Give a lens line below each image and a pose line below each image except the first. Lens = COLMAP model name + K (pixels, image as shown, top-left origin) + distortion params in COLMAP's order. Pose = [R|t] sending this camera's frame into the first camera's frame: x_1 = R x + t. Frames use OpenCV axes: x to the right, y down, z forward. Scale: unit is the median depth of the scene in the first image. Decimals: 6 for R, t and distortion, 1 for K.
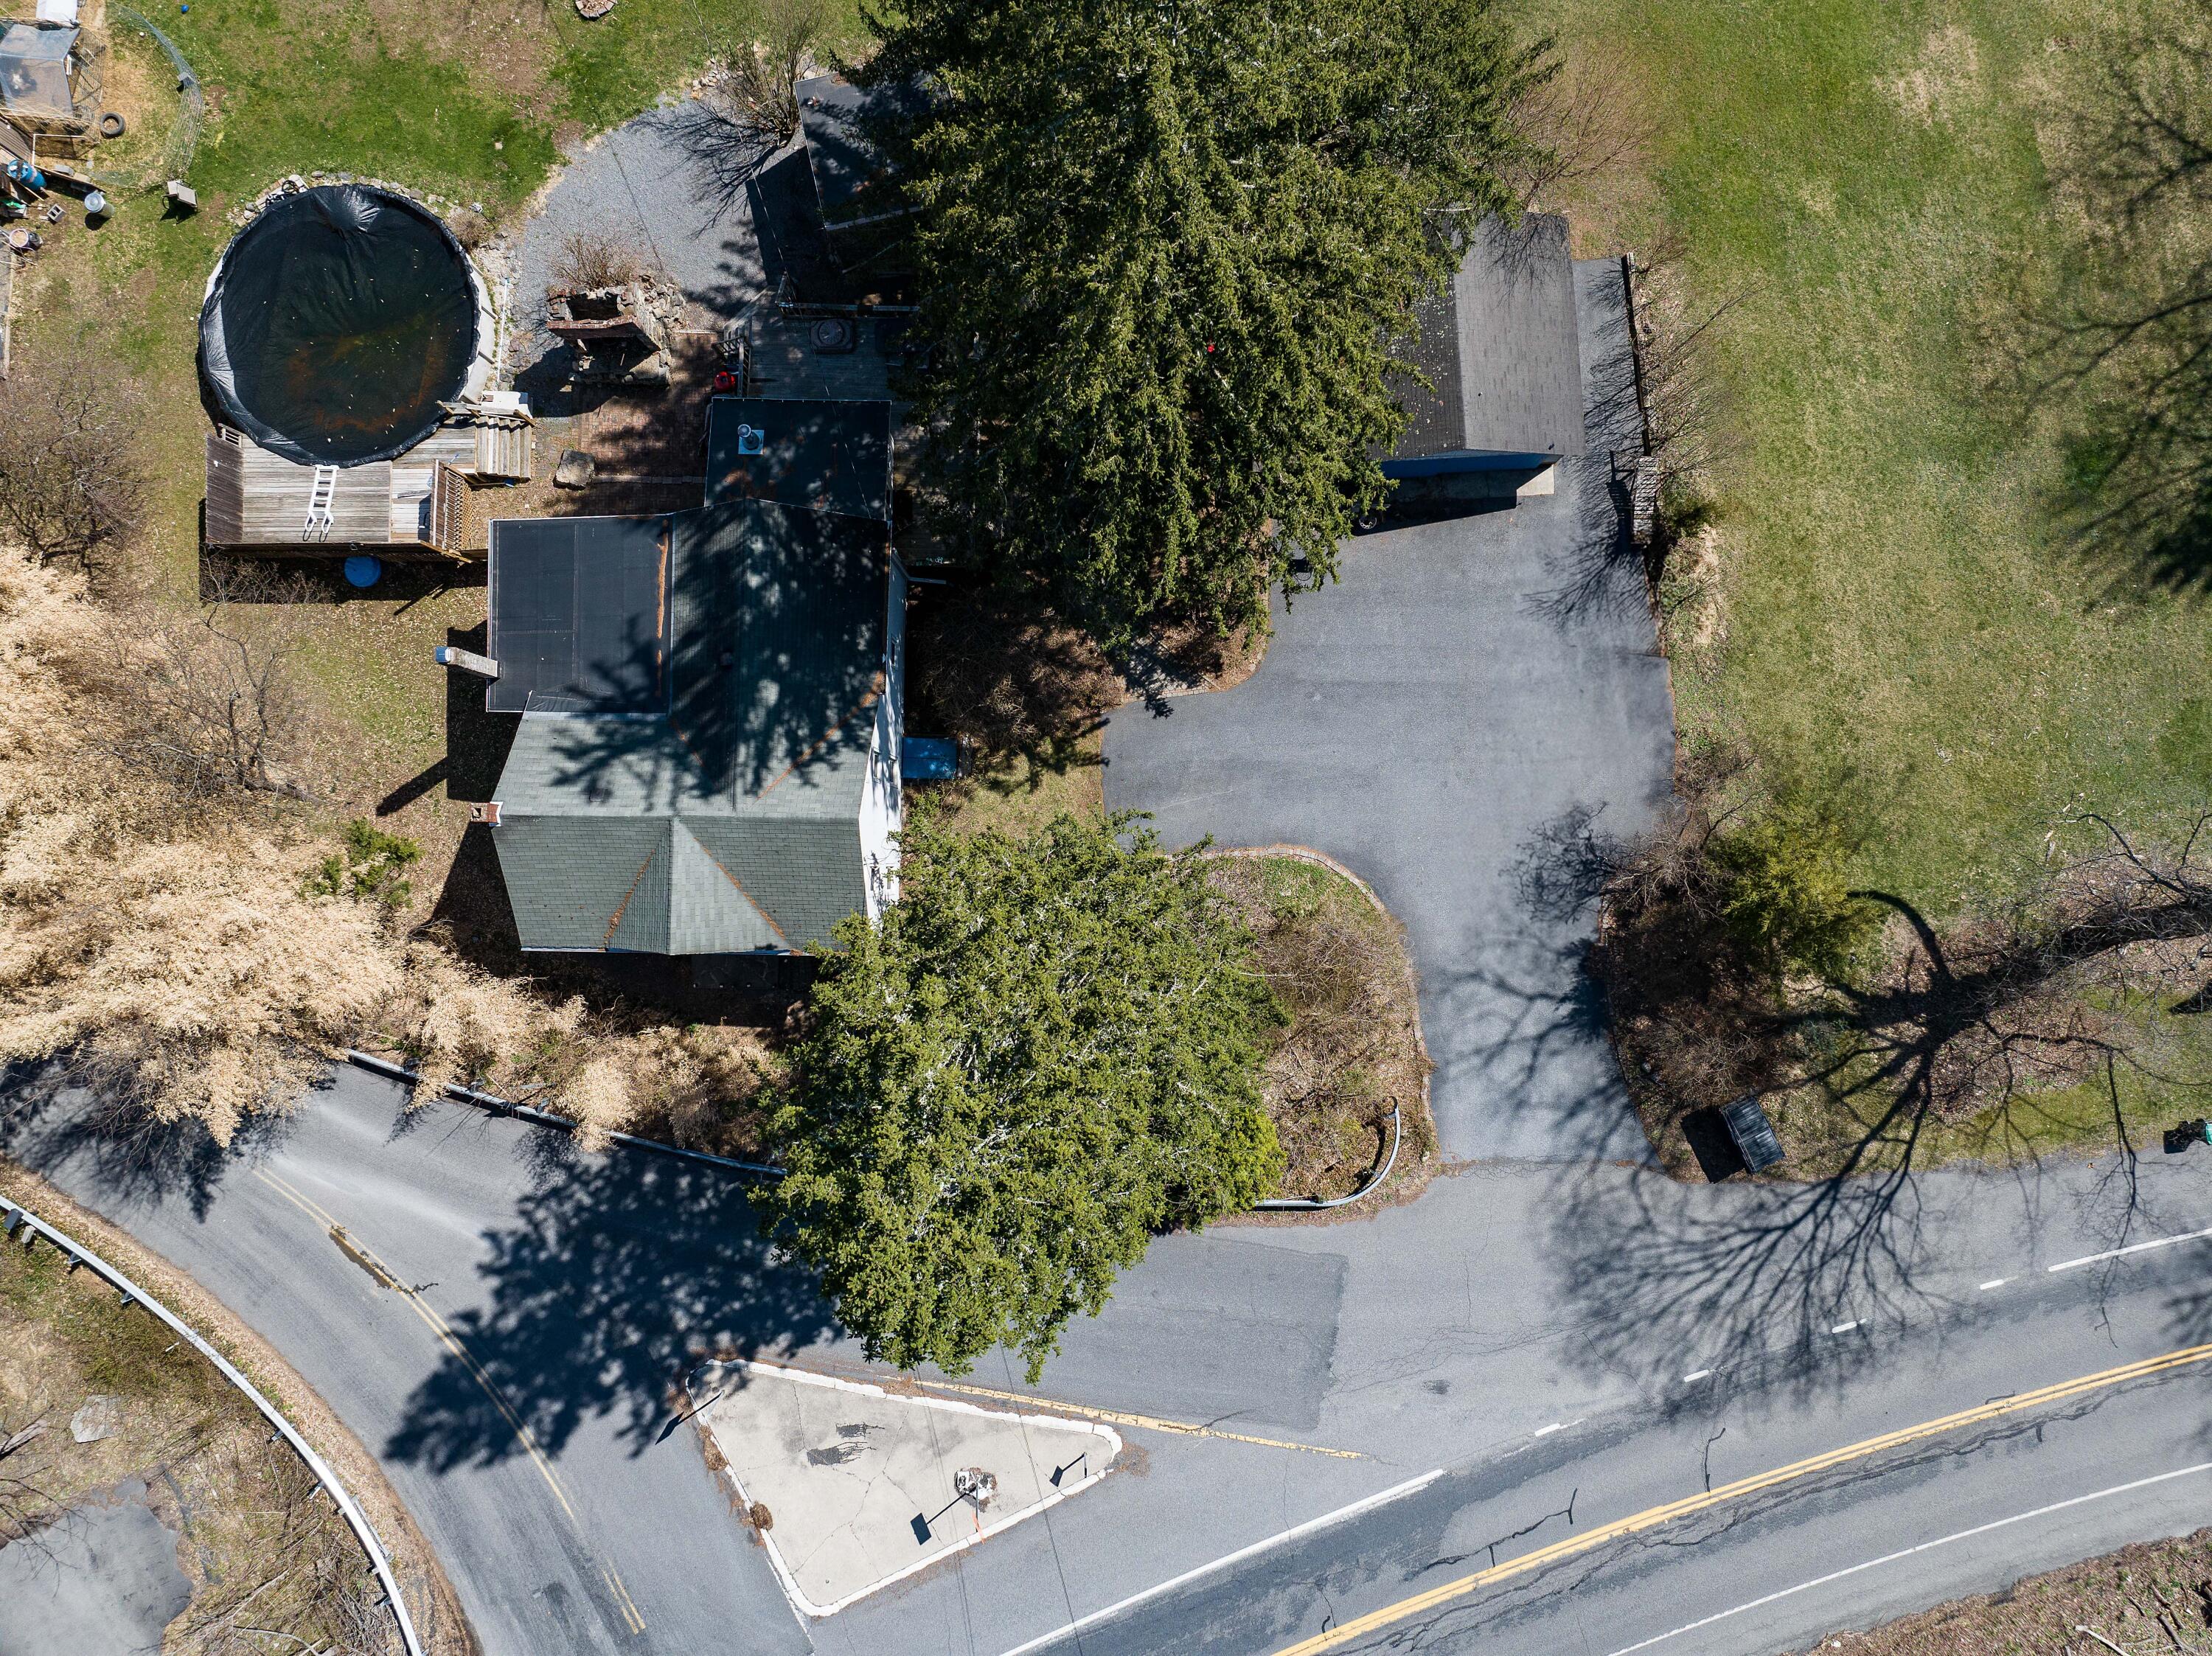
lens RADIAL K [[1547.3, 0, 1112.4], [0, 1547.3, 841.5], [0, 0, 1]] dist [-0.057775, 0.035526]
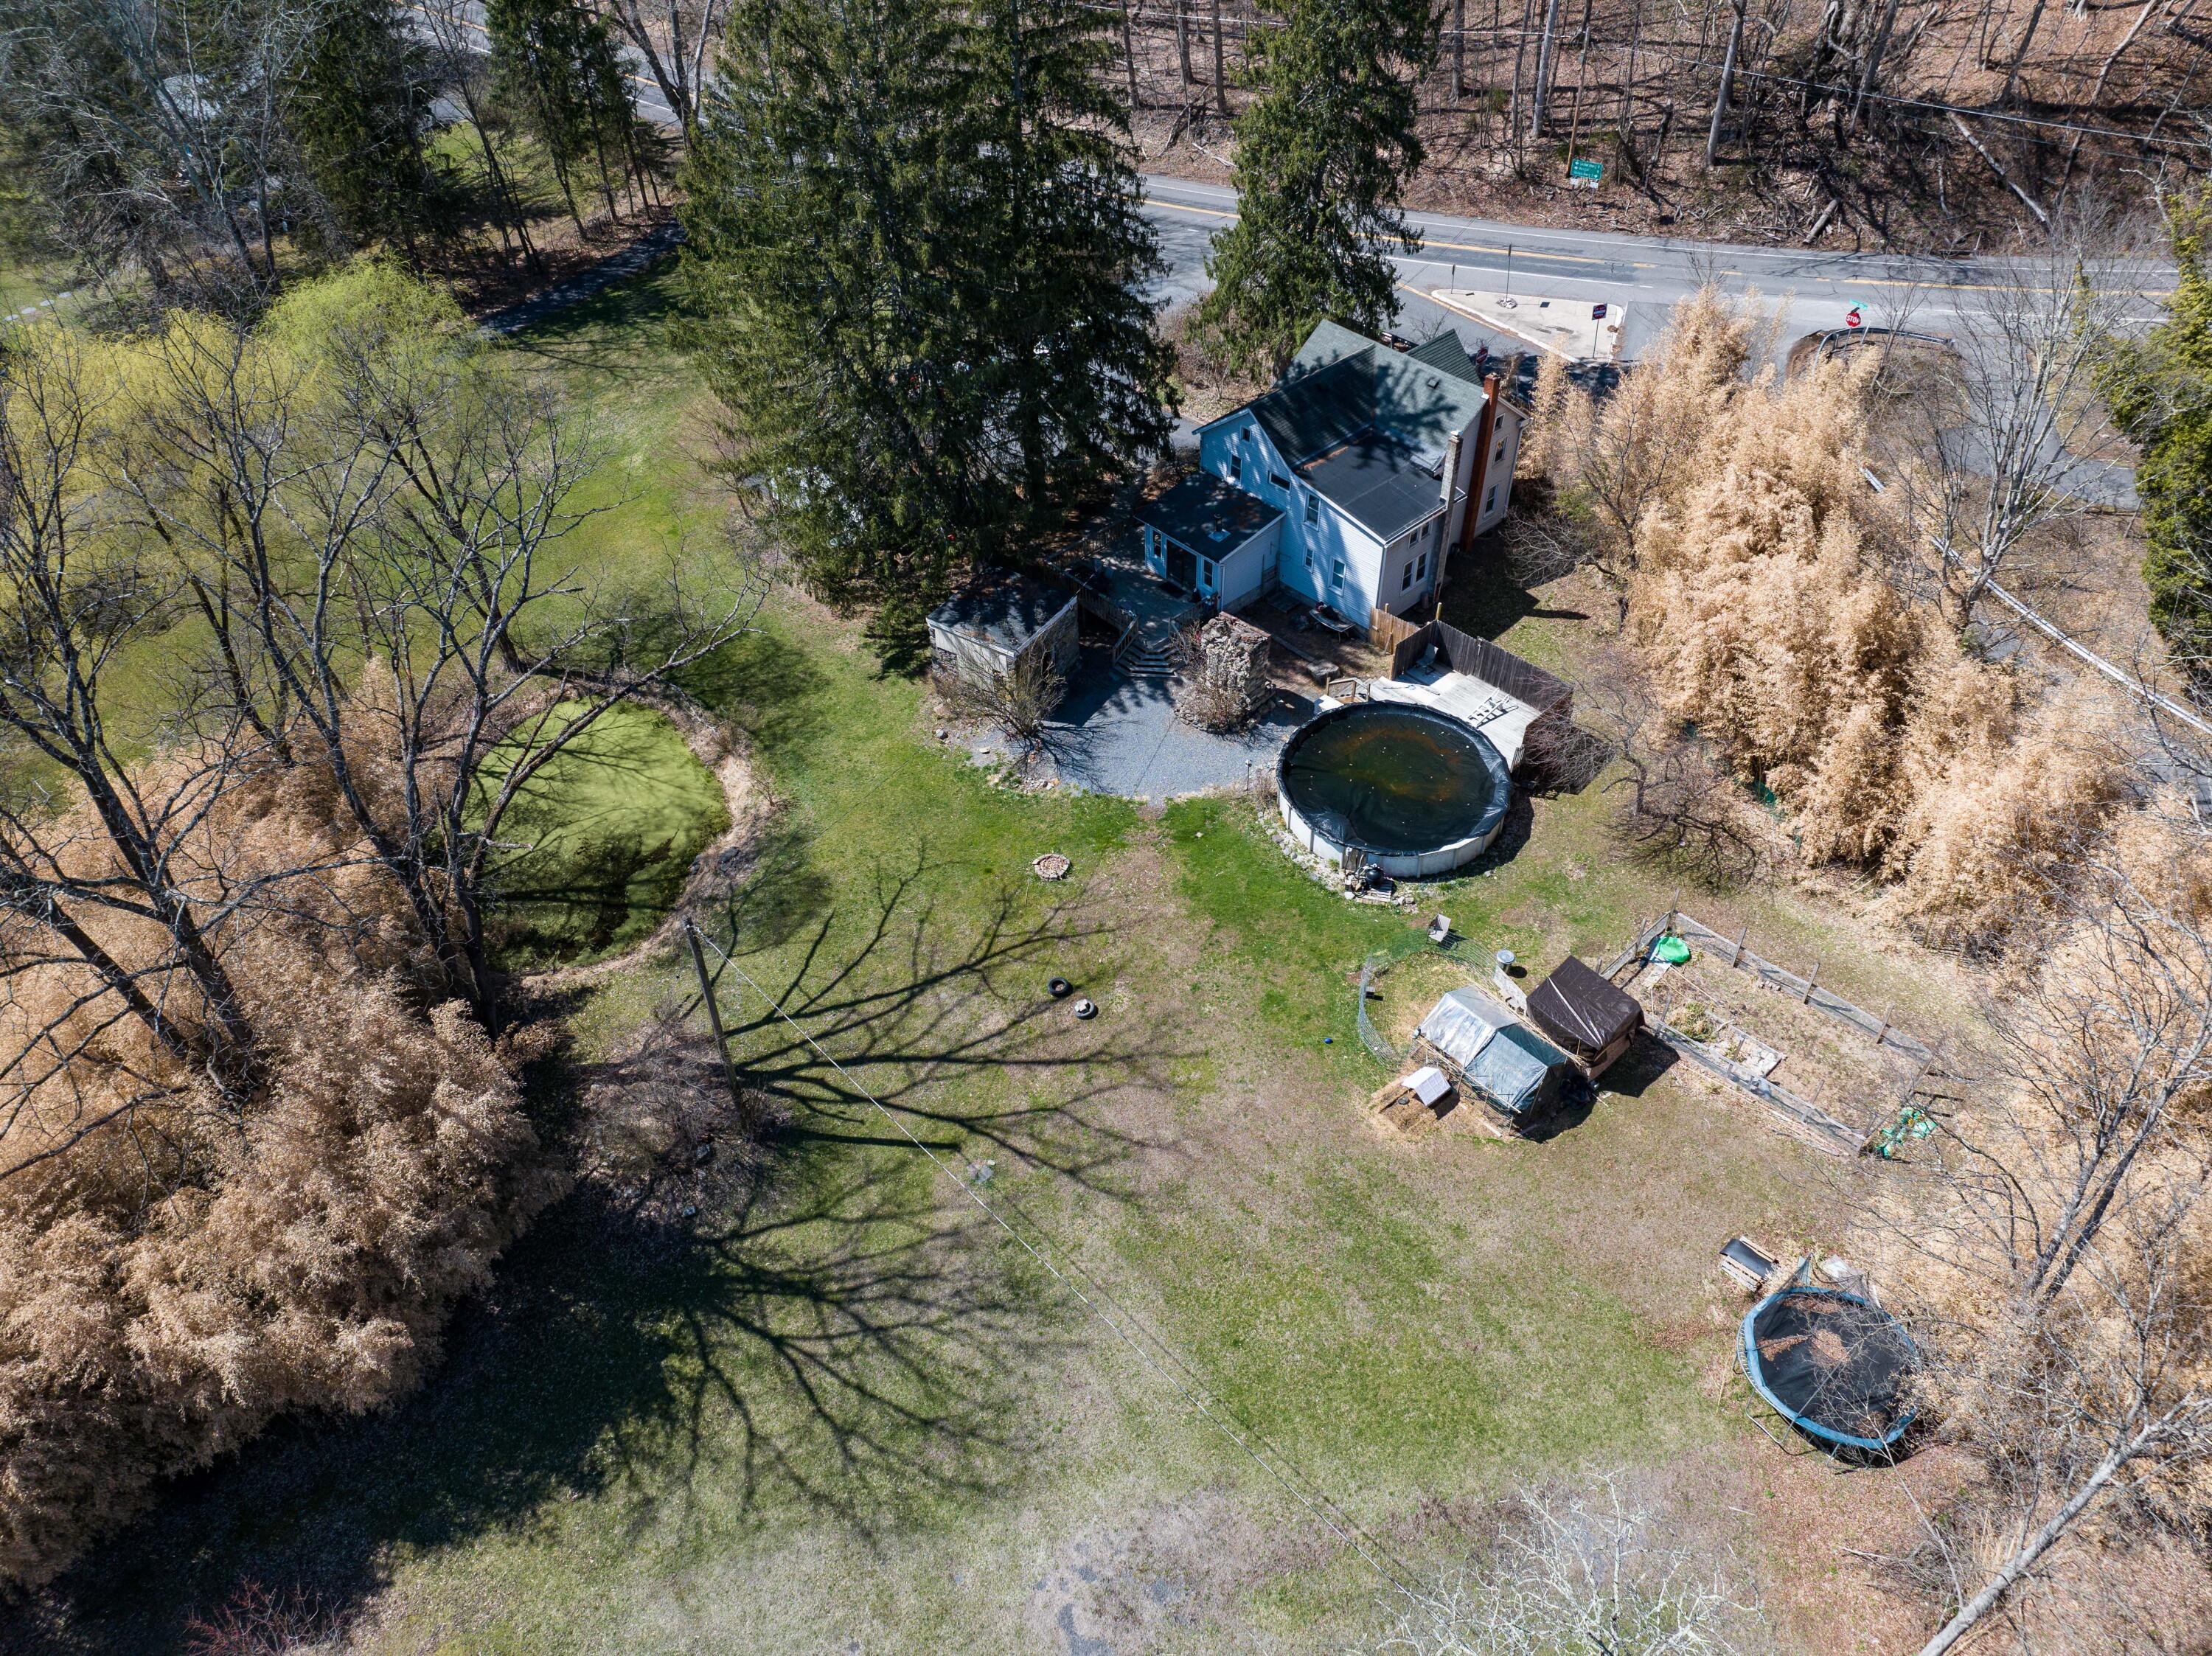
lens RADIAL K [[1558.3, 0, 1114.5], [0, 1558.3, 818.2], [0, 0, 1]] dist [-0.035712, 0.007031]
pose [[-0.693784, -0.488997, 0.528721, -1.048982], [0.720133, -0.462309, 0.517377, -1.188761], [-0.008564, 0.739697, 0.672885, 0.172355]]
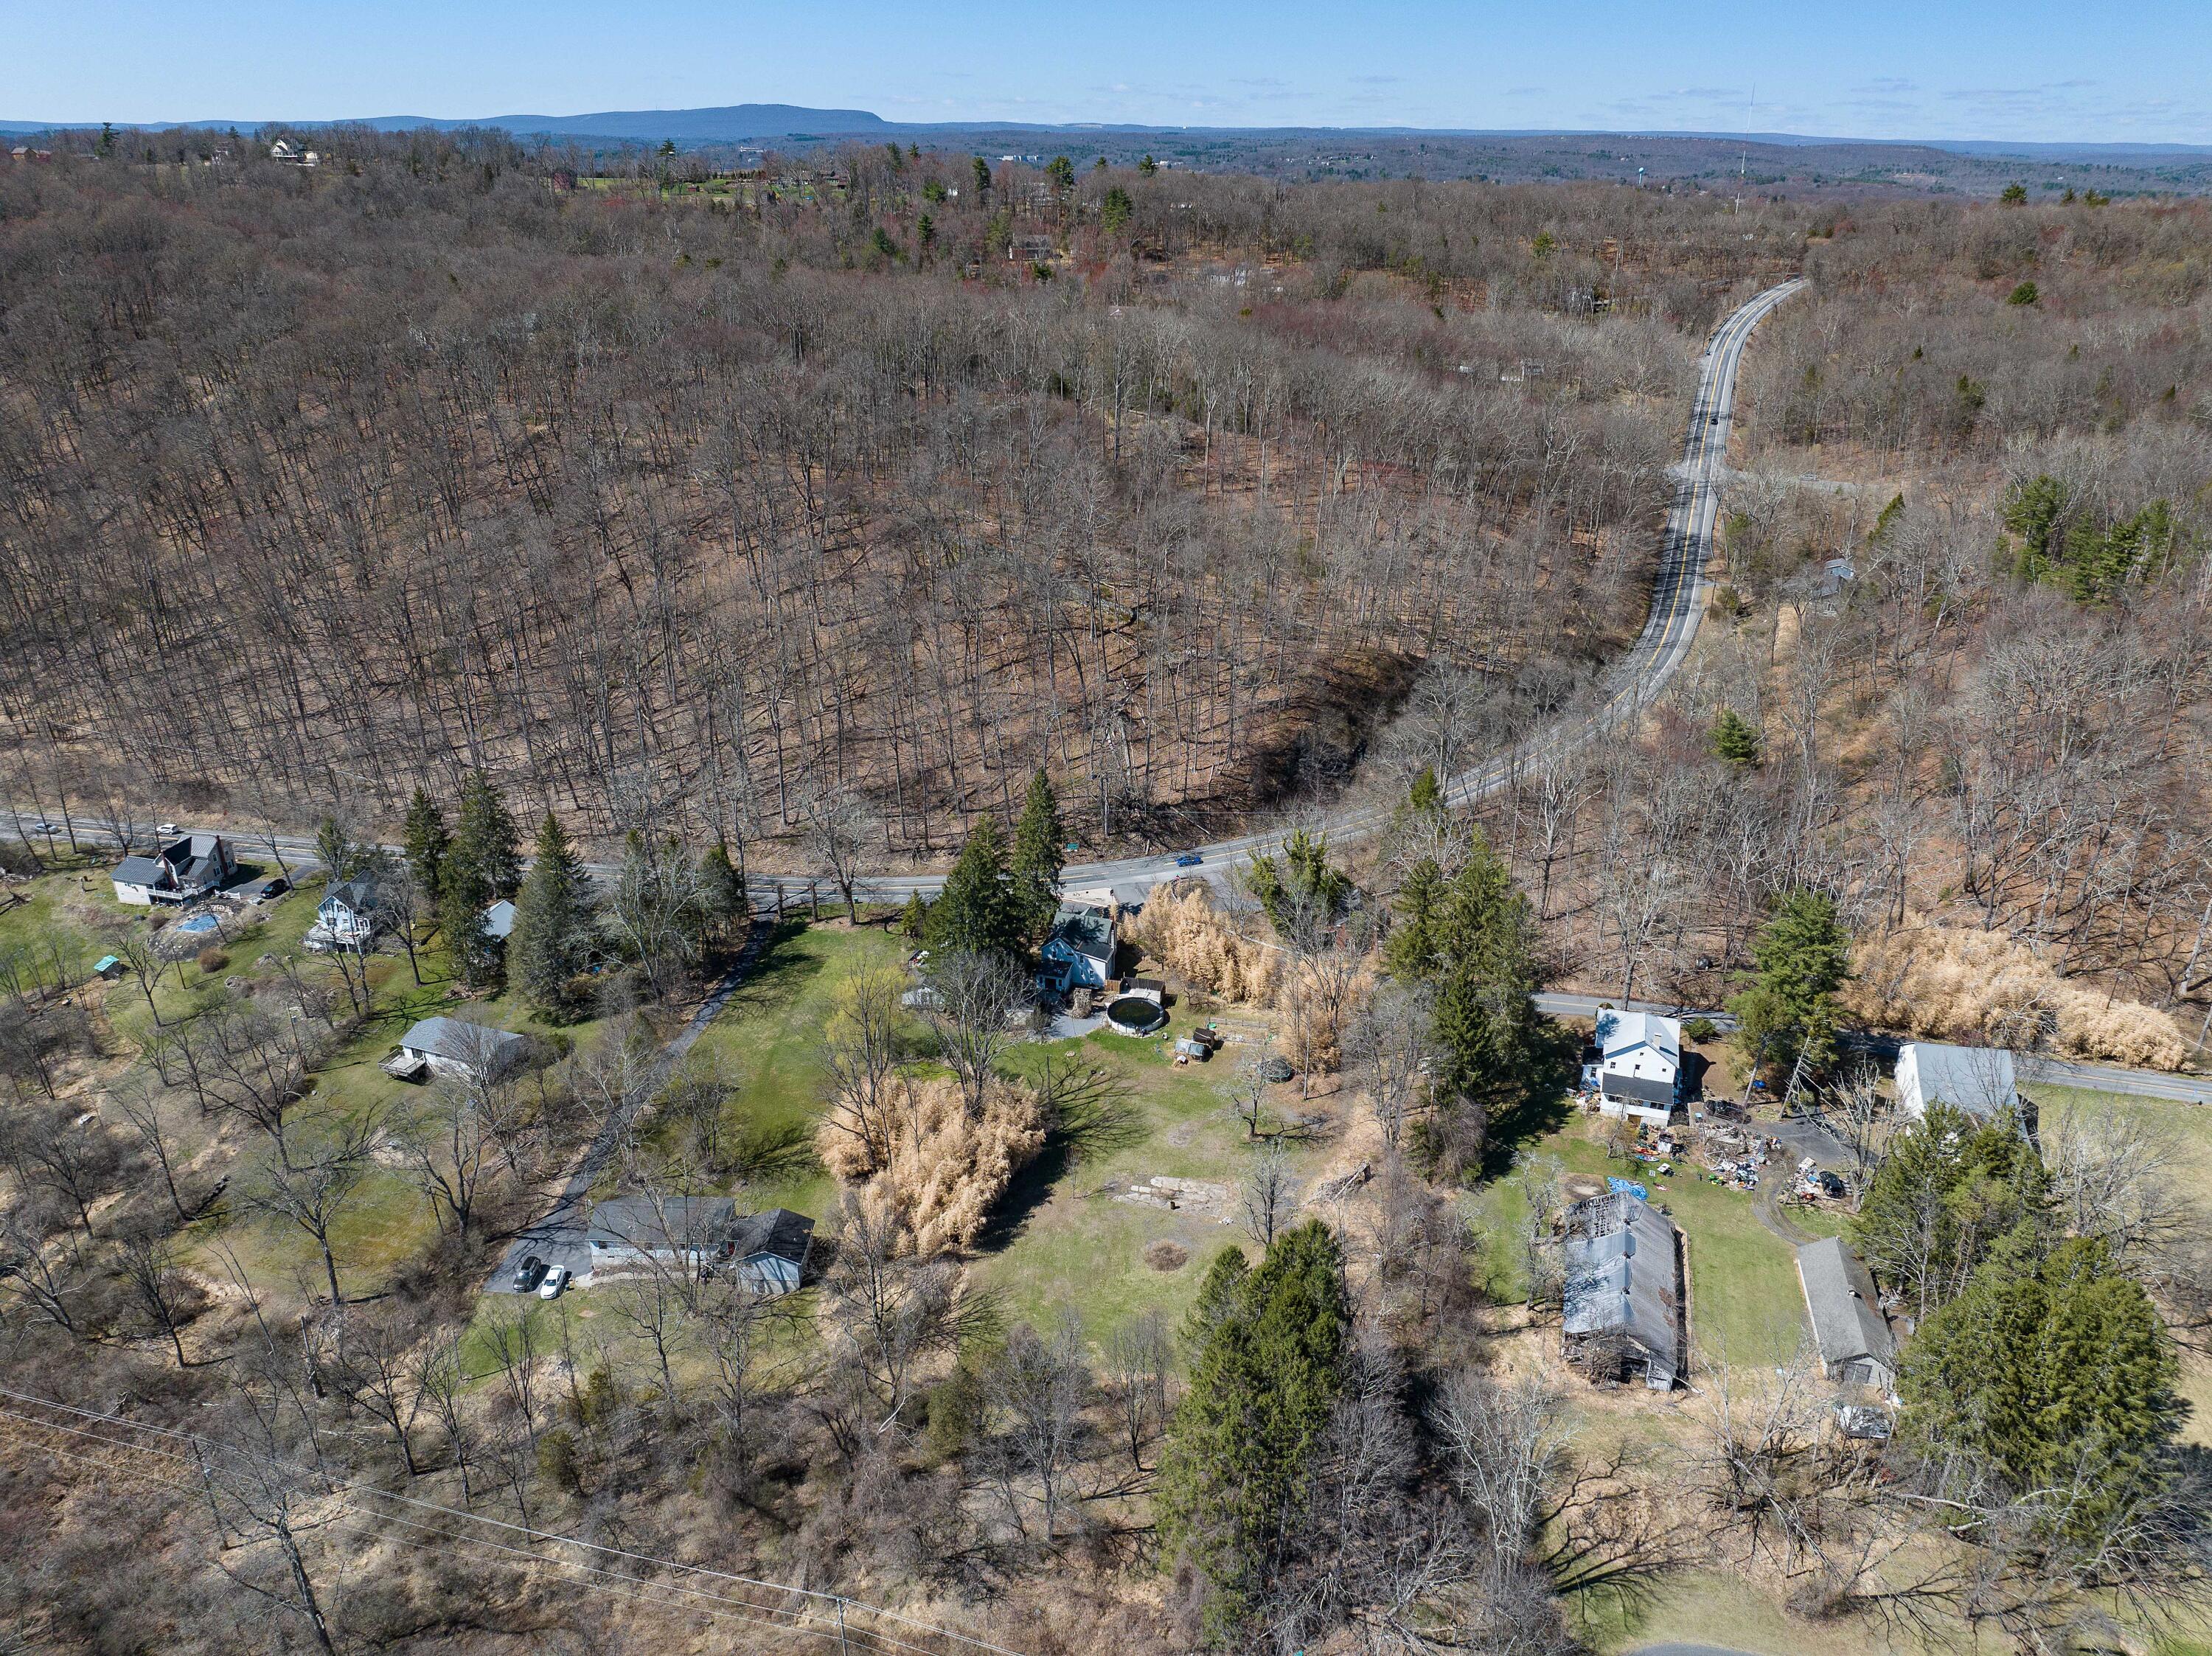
lens RADIAL K [[1558.3, 0, 1114.5], [0, 1558.3, 818.2], [0, 0, 1]] dist [-0.035712, 0.007031]
pose [[-0.964537, -0.110995, 0.239475, -1.614580], [0.263565, -0.356224, 0.896458, -4.769990], [-0.014196, 0.927785, 0.372846, -1.515908]]
